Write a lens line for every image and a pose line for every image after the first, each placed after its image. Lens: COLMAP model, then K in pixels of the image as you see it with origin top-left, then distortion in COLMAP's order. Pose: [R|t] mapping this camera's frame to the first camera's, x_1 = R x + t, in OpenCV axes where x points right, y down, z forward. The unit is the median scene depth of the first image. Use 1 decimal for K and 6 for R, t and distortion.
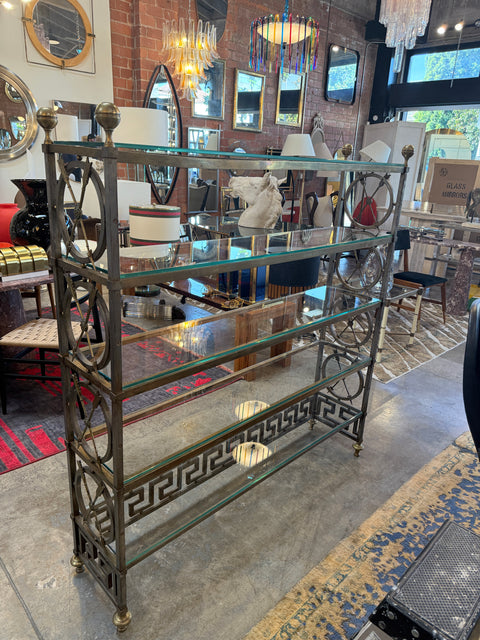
lens RADIAL K [[455.9, 0, 234.7], [0, 455.9, 335.6], [0, 0, 1]] dist [0.011888, -0.027193]
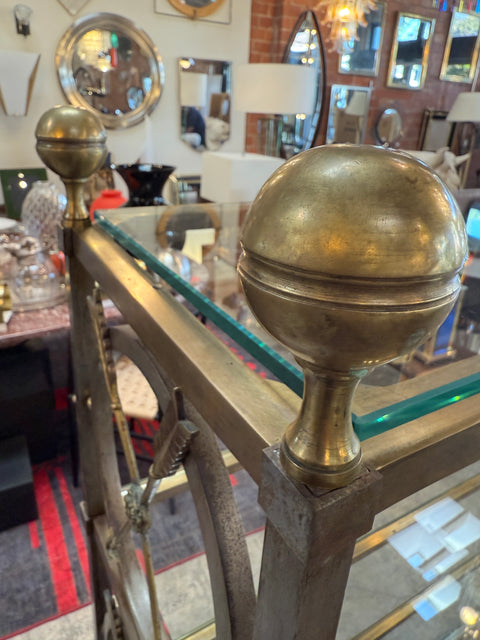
lens RADIAL K [[453.5, 0, 241.5], [0, 453.5, 293.9], [0, 0, 1]] dist [-0.006415, 0.009882]
pose [[0.971834, 0.089259, -0.218111, -0.053396], [-0.086107, 0.995998, 0.023931, -0.091106], [0.219374, -0.004476, 0.975631, 0.169399]]
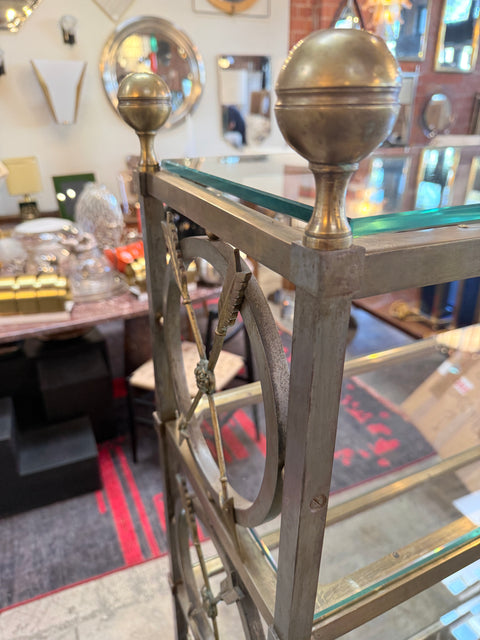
lens RADIAL K [[455.9, 0, 240.7], [0, 455.9, 321.6], [0, 0, 1]] dist [0.011888, -0.027193]
pose [[0.947398, 0.081854, -0.309412, -0.047459], [-0.060505, 0.995116, 0.077993, -0.076328], [0.314285, -0.055169, 0.947724, 0.151645]]
